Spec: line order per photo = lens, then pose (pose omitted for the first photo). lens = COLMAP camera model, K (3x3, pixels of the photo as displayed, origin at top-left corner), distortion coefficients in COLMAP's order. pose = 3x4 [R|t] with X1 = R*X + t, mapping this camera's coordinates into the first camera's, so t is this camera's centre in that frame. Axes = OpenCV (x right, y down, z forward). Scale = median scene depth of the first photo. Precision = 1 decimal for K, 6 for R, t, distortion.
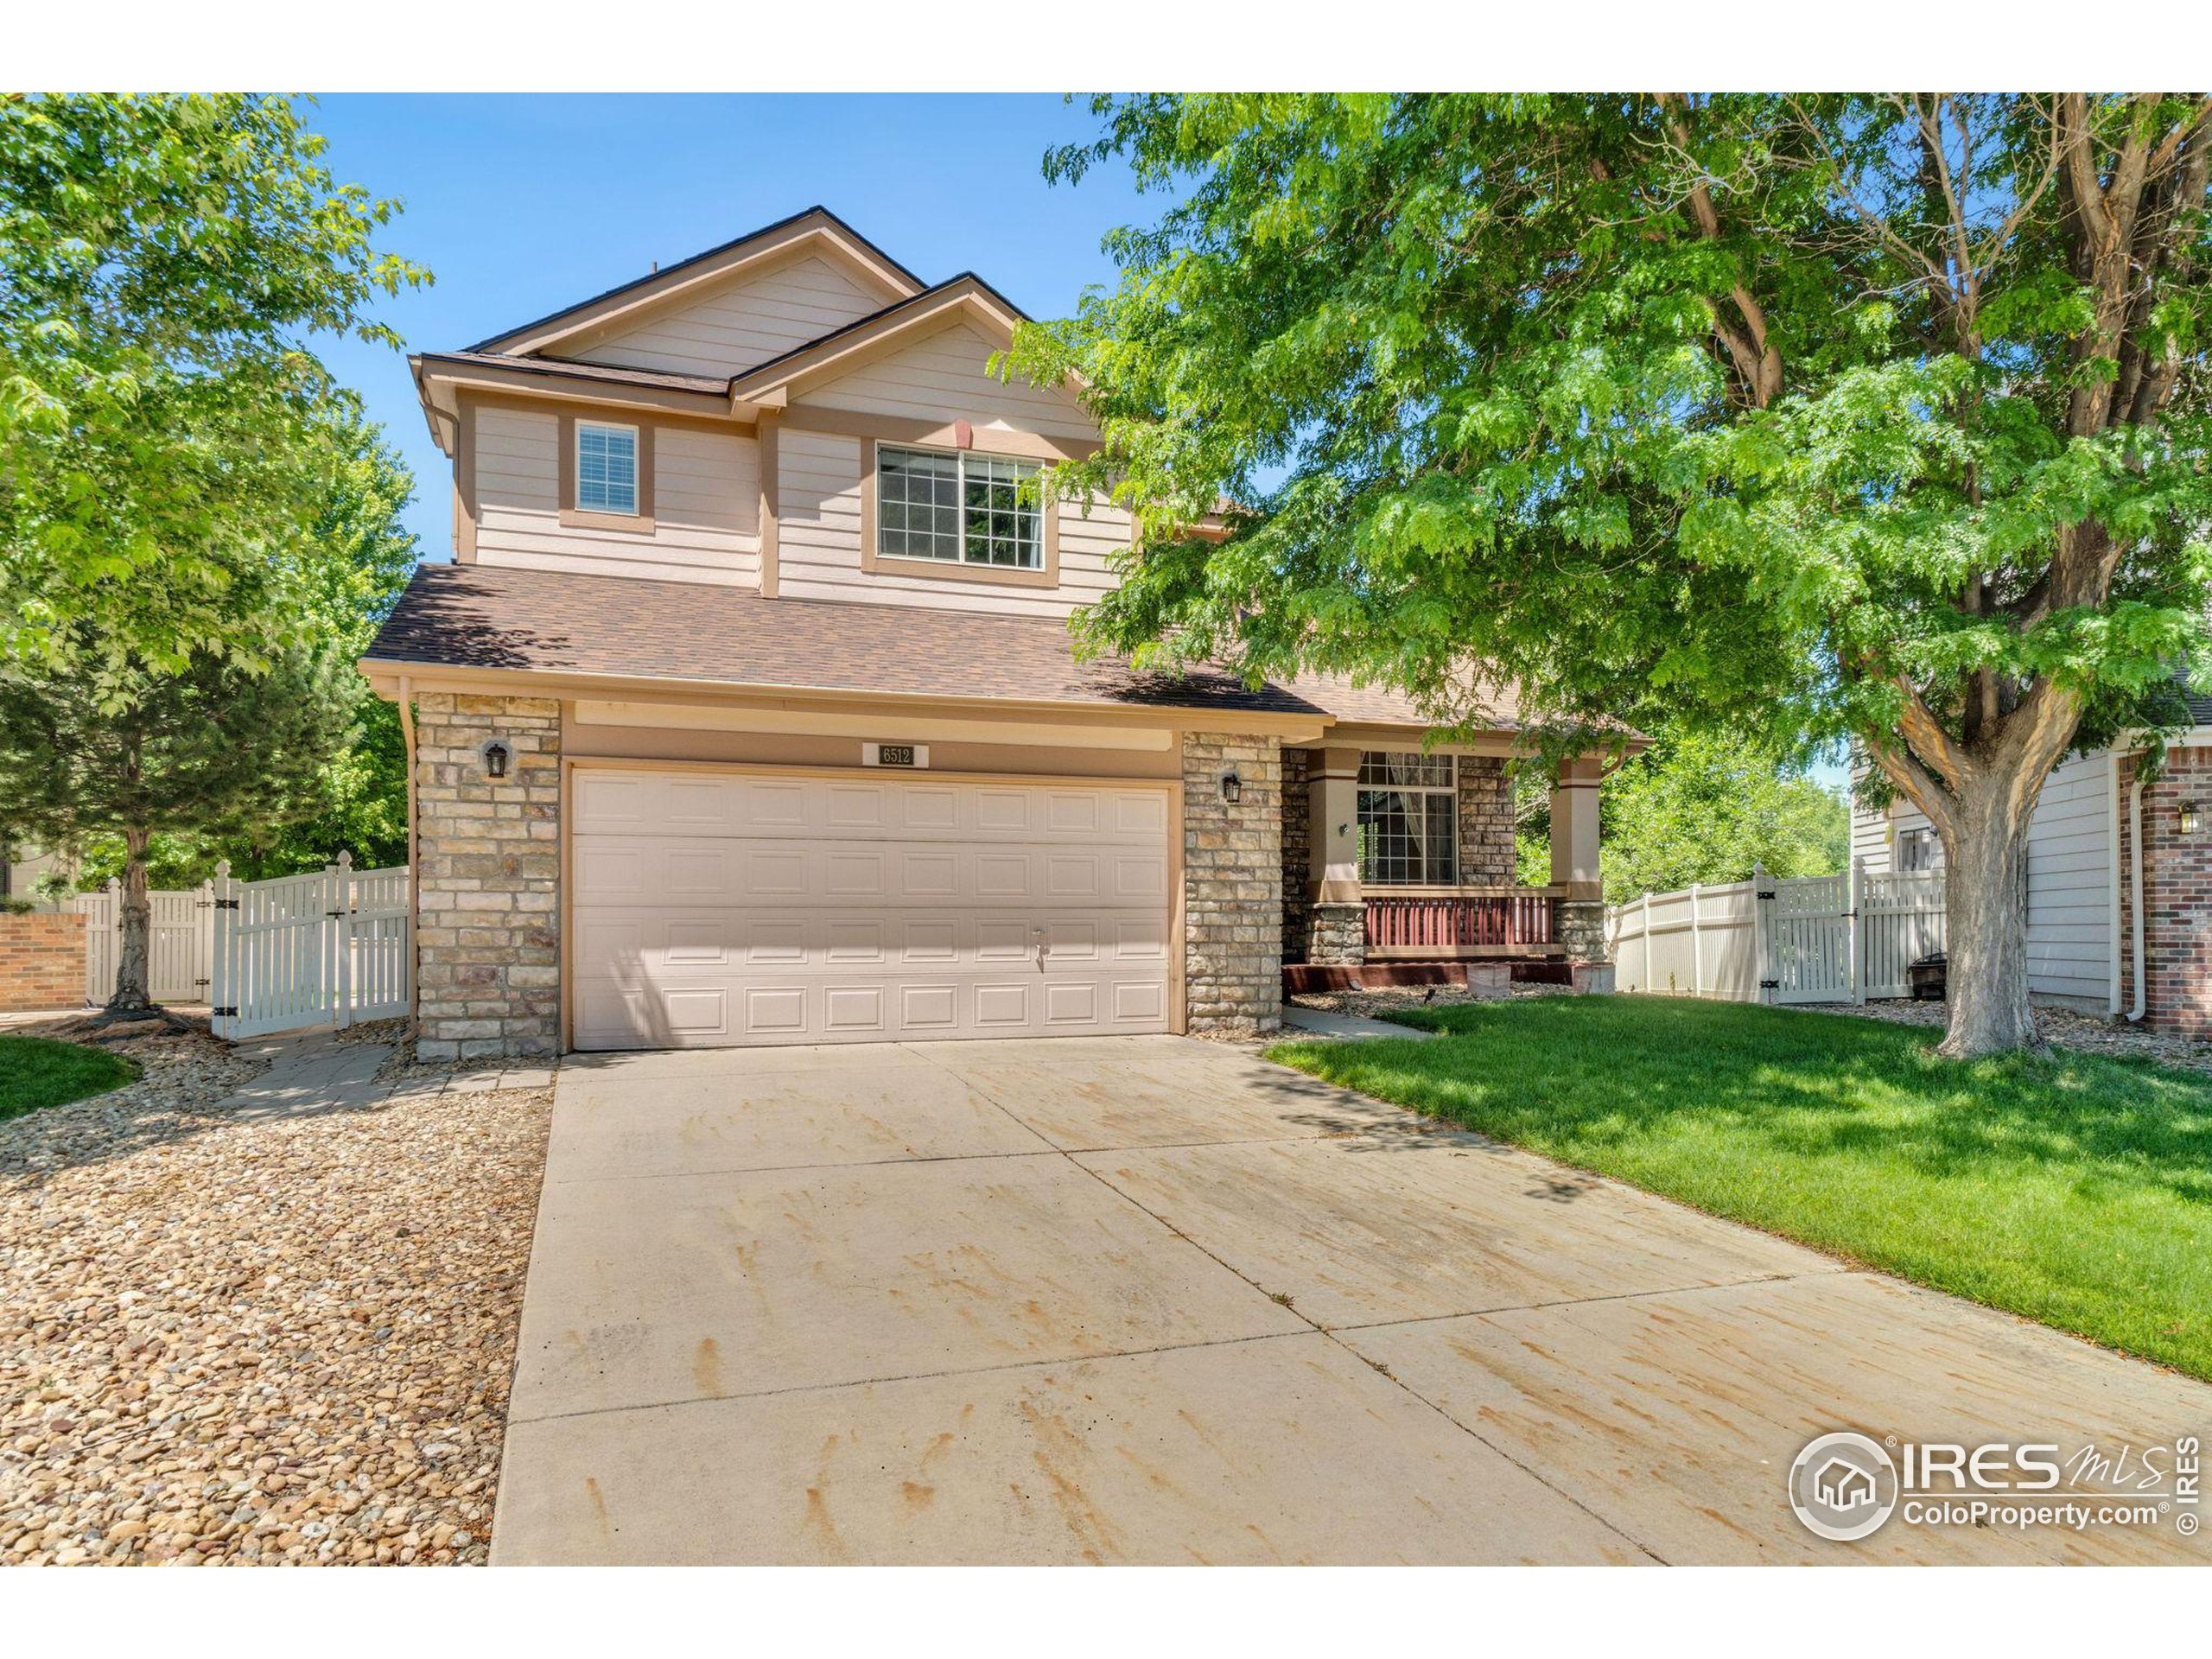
lens RADIAL K [[1606.9, 0, 1173.0], [0, 1606.9, 963.8], [0, 0, 1]] dist [-0.006609, 0.002018]
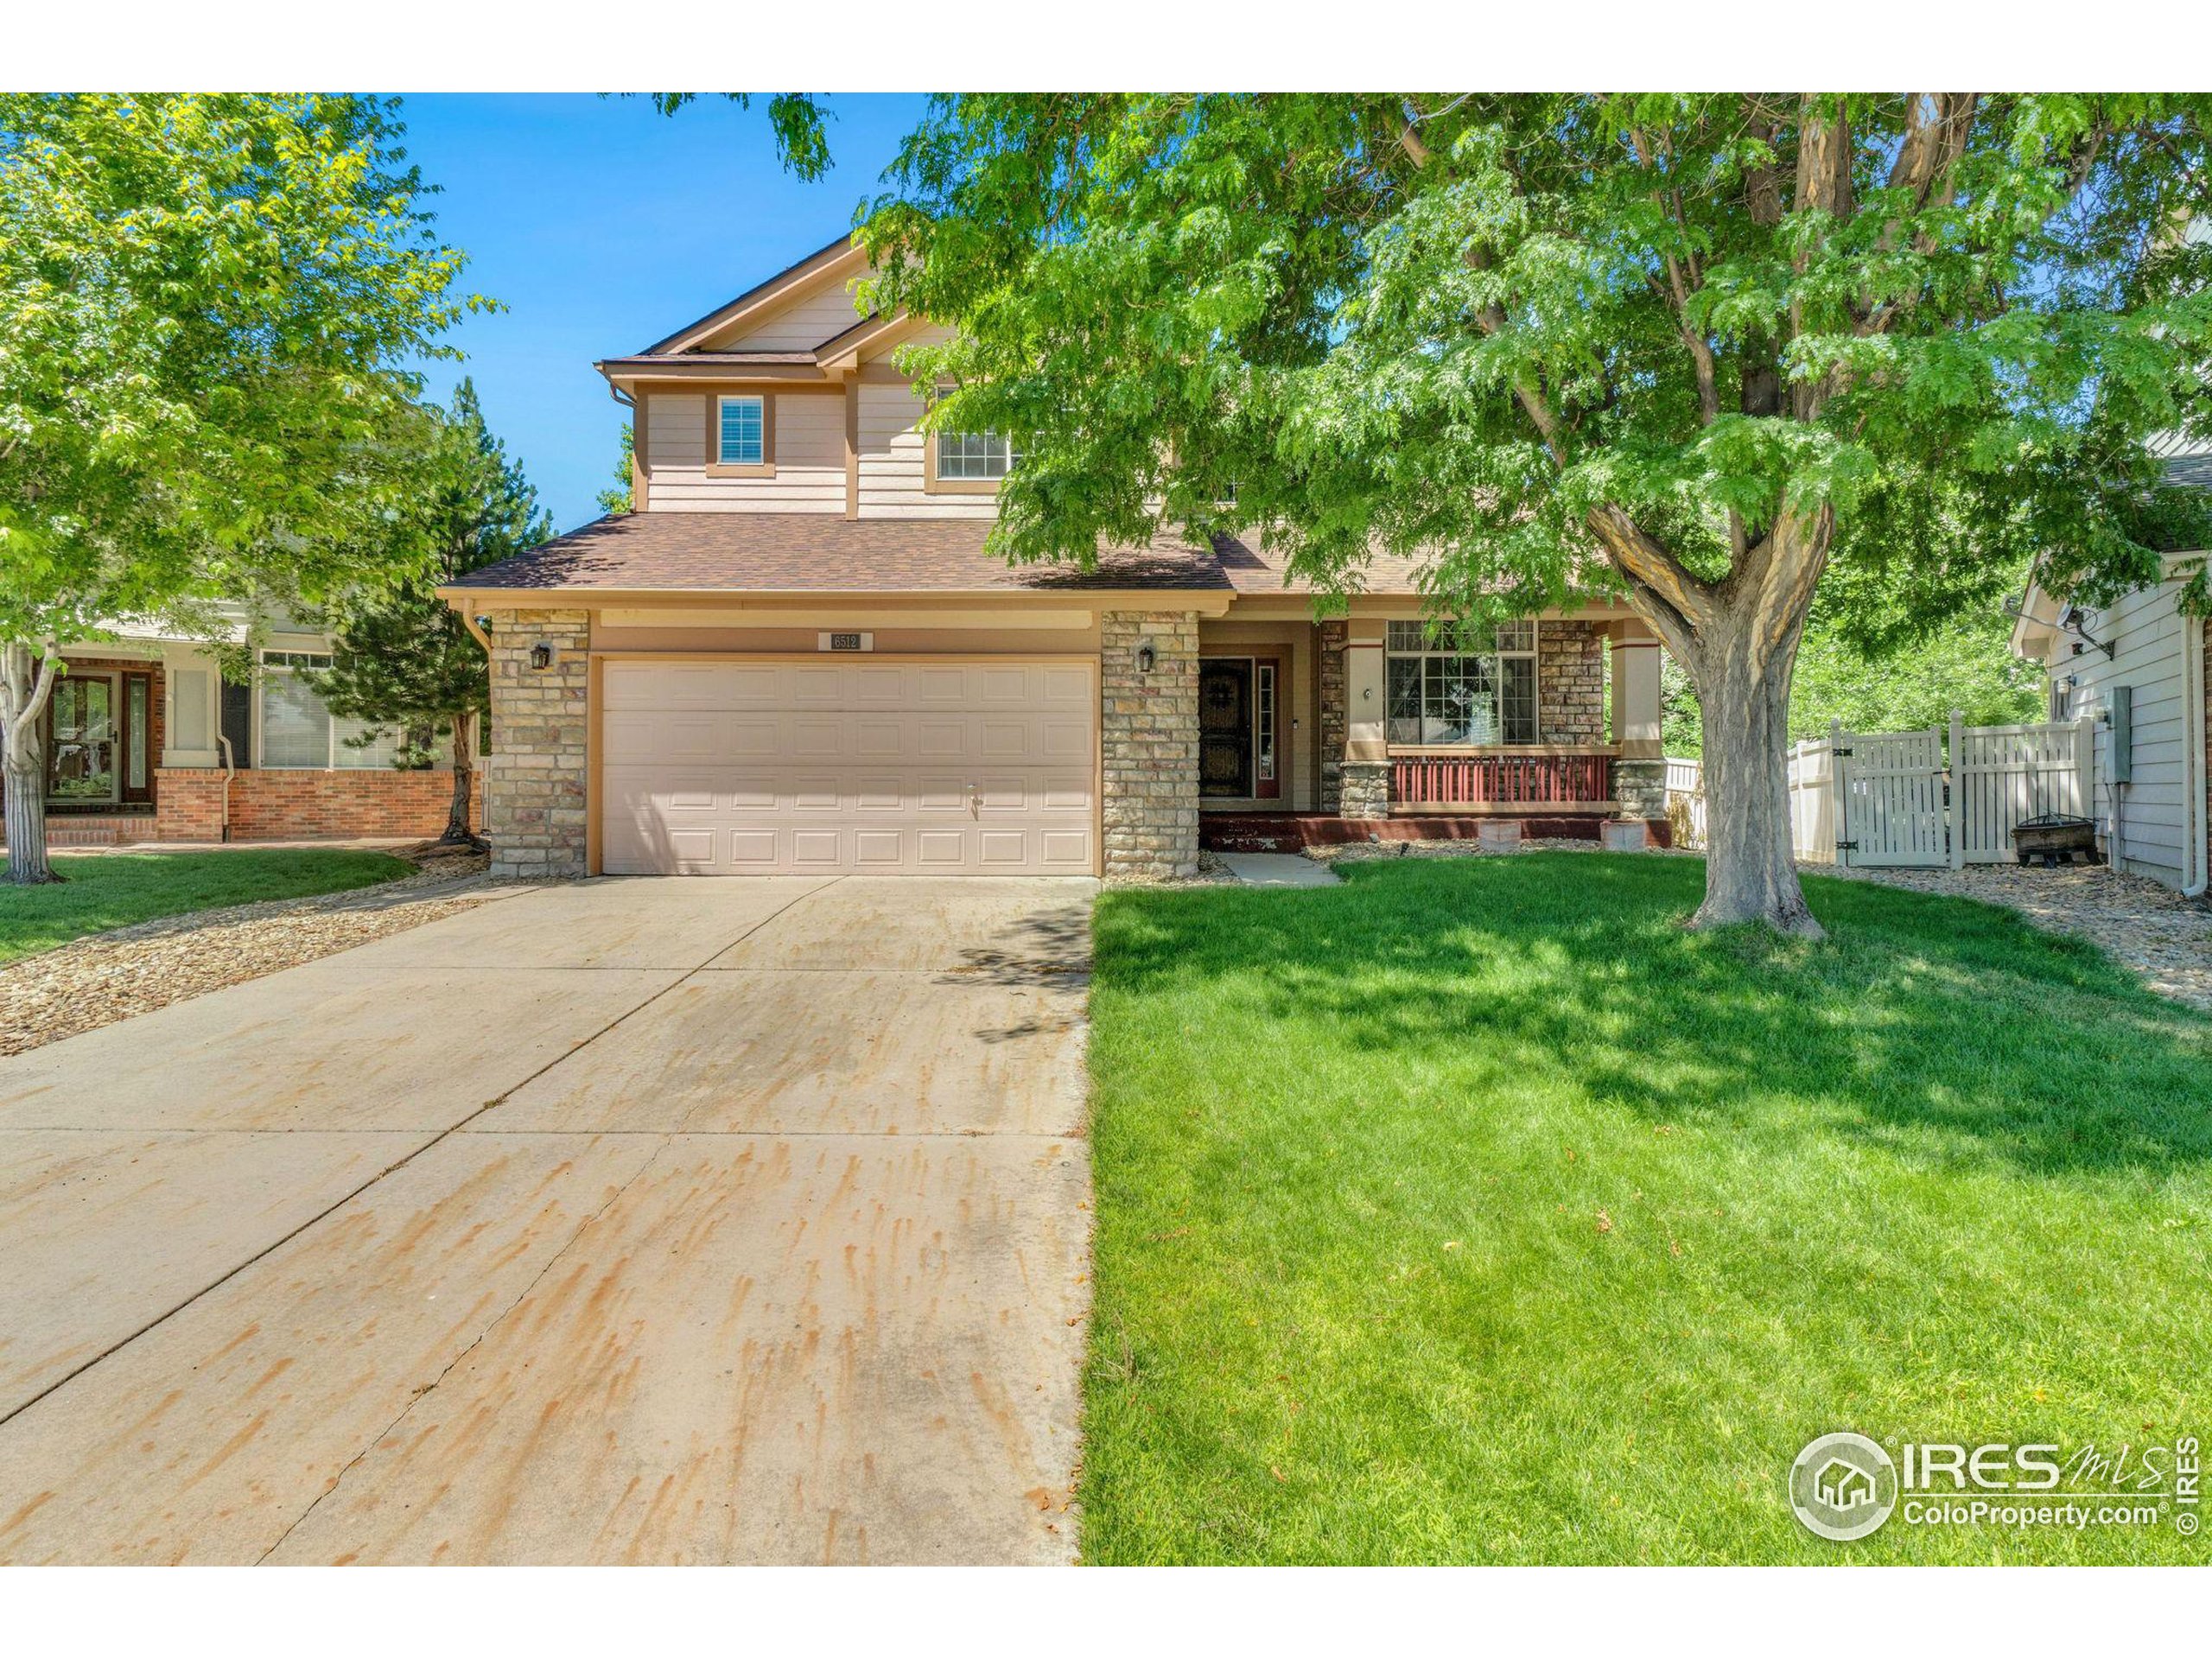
lens RADIAL K [[1338.8, 0, 1084.8], [0, 1338.8, 799.4], [0, 0, 1]] dist [0.002222, 0.001136]
pose [[0.918079, 0.008485, -0.396308, 0.363535], [-0.012975, 0.999878, -0.008649, -0.002521], [0.396186, 0.013082, 0.918077, 0.121776]]
